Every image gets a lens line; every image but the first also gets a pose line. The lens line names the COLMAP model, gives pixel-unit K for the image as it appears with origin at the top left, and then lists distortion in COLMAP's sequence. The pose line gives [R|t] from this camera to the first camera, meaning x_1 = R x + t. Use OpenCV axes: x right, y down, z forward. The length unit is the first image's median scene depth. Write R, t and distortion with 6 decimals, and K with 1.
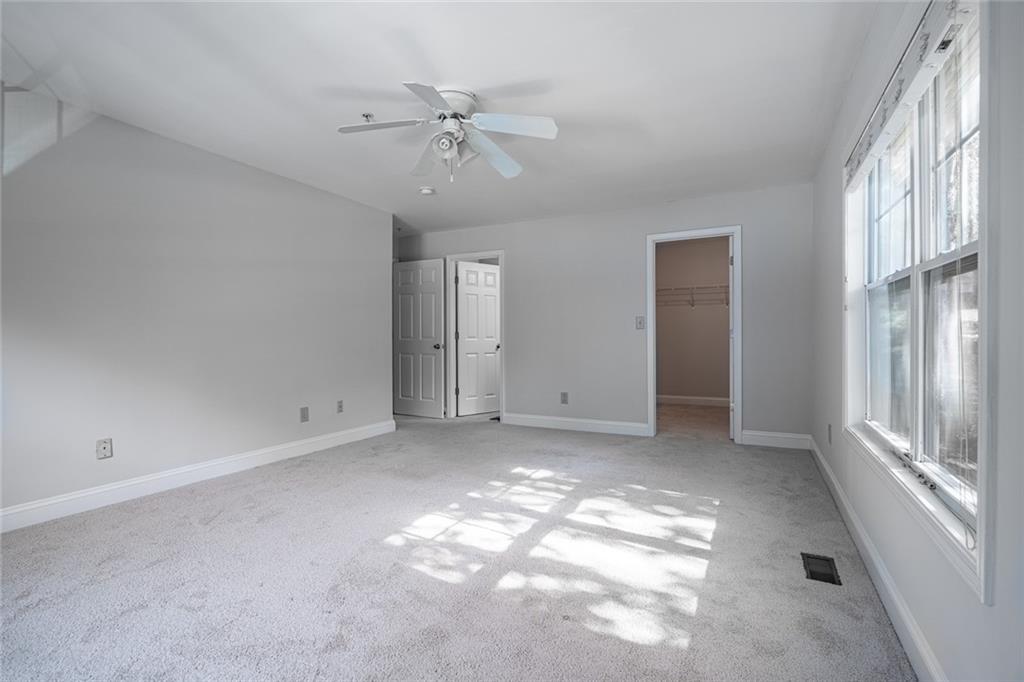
lens RADIAL K [[473.5, 0, 508.4], [0, 473.5, 337.9], [0, 0, 1]] dist [-0.000411, 0.000756]
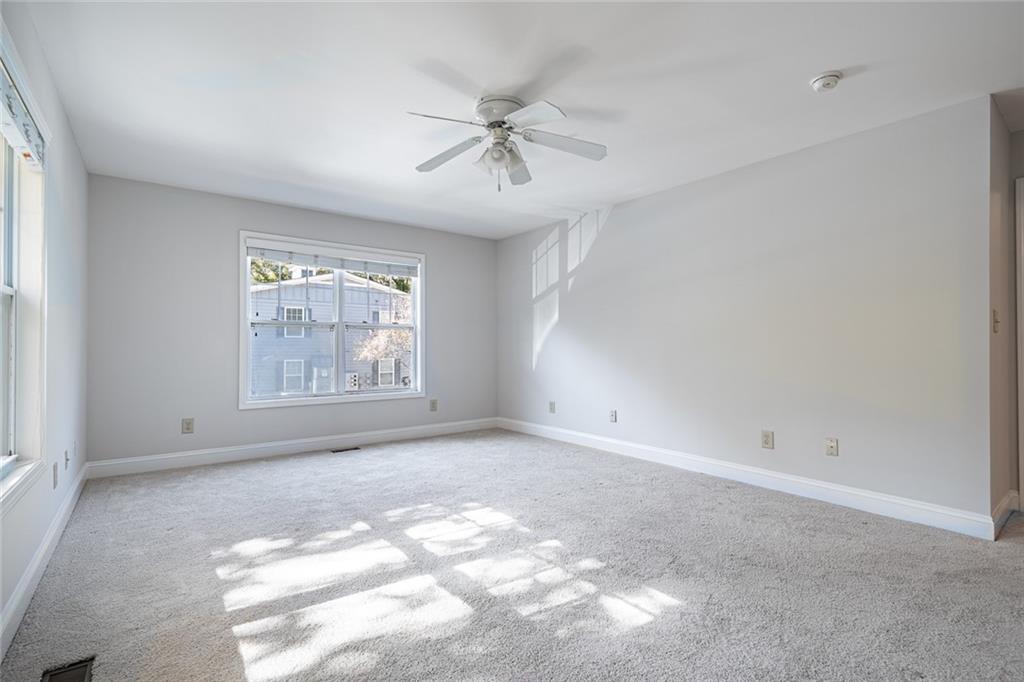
lens RADIAL K [[473.5, 0, 519.1], [0, 473.5, 337.9], [0, 0, 1]] dist [-0.000411, 0.000756]
pose [[-0.410967, -0.011027, -0.911584, 0.840287], [-0.004178, 0.999939, -0.010212, -0.014248], [0.911641, -0.000388, -0.410988, 1.552253]]
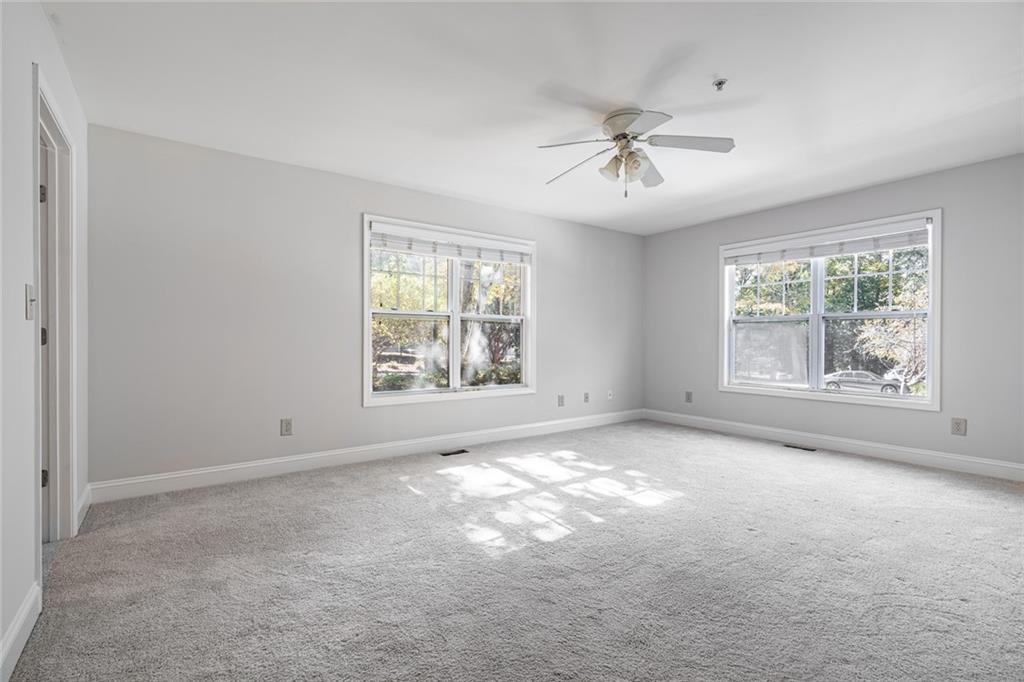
lens RADIAL K [[473.5, 0, 506.4], [0, 473.5, 344.2], [0, 0, 1]] dist [-0.000411, 0.000756]
pose [[-0.897381, -0.003036, 0.441246, -0.372684], [0.002280, 0.999931, 0.011516, -0.003258], [-0.441251, 0.011340, -0.897312, 2.245791]]
